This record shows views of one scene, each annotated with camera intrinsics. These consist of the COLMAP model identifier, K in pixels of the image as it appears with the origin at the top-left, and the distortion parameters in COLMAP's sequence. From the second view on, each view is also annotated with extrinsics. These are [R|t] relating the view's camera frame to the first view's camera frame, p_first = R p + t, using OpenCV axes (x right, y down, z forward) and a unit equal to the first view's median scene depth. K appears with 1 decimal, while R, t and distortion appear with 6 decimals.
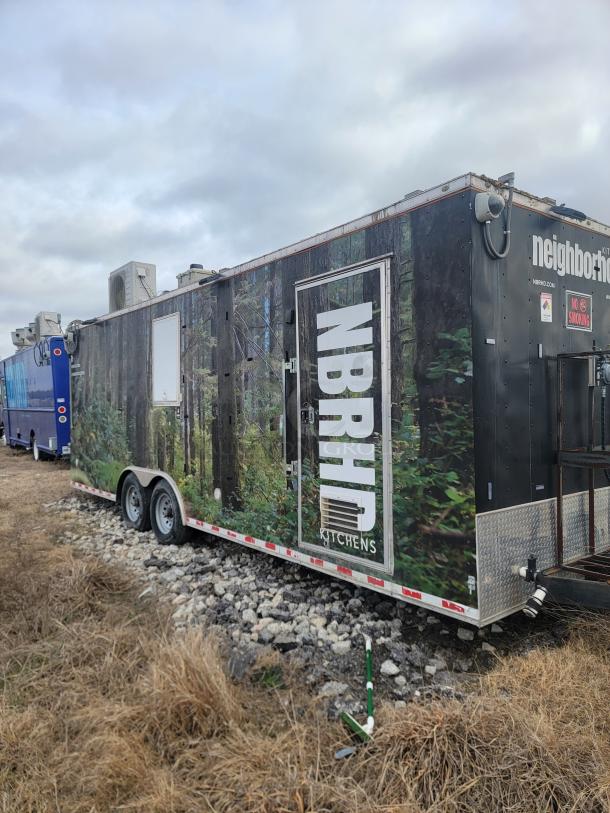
lens RADIAL K [[555.6, 0, 306.5], [0, 555.6, 419.6], [0, 0, 1]] dist [0.098422, -0.079147]
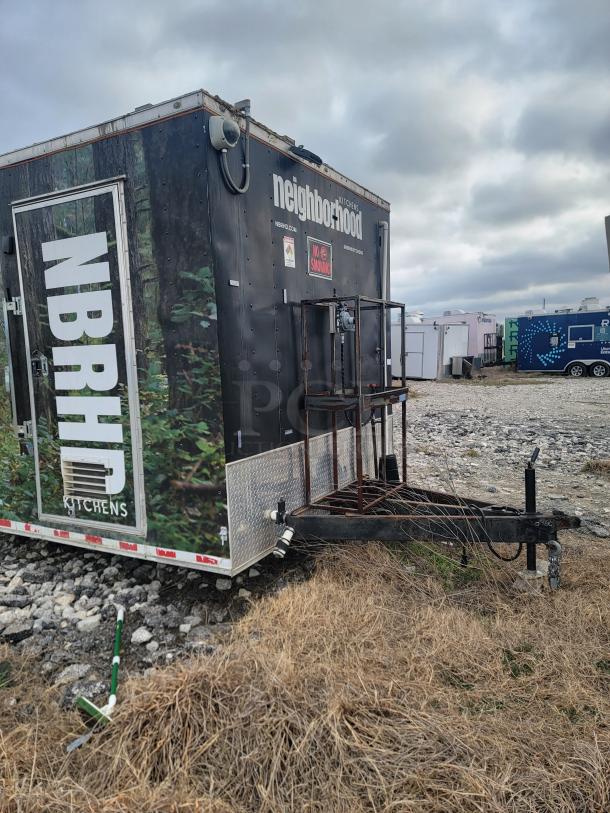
lens RADIAL K [[555.6, 0, 318.4], [0, 555.6, 418.1], [0, 0, 1]] dist [0.098422, -0.079147]
pose [[0.920458, -0.053268, 0.387195, 0.066121], [0.022626, 0.996270, 0.083274, 0.010630], [-0.390187, -0.067890, 0.918230, 0.049309]]
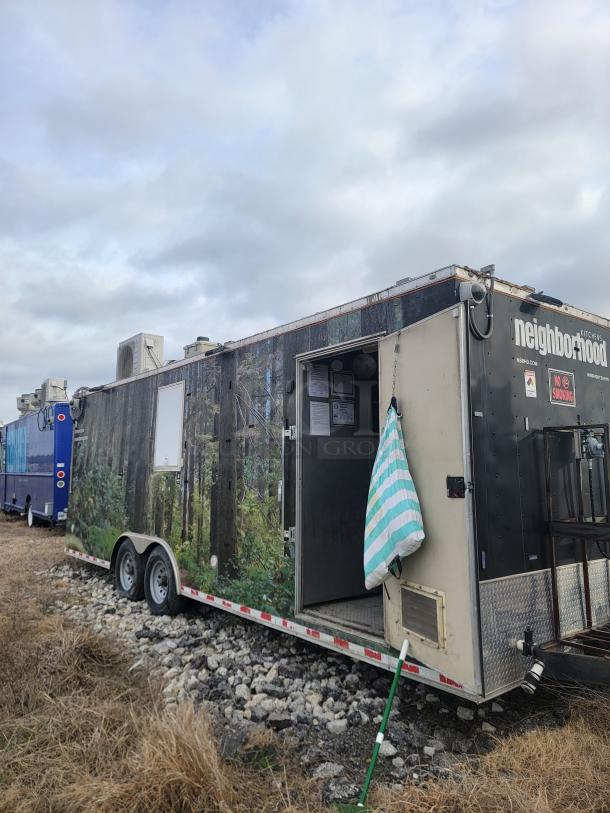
lens RADIAL K [[555.6, 0, 301.9], [0, 555.6, 405.8], [0, 0, 1]] dist [0.098422, -0.079147]
pose [[0.999877, 0.013636, -0.007700, 0.001319], [-0.014605, 0.989426, -0.144301, 0.002594], [0.005651, 0.144396, 0.989504, -0.044064]]
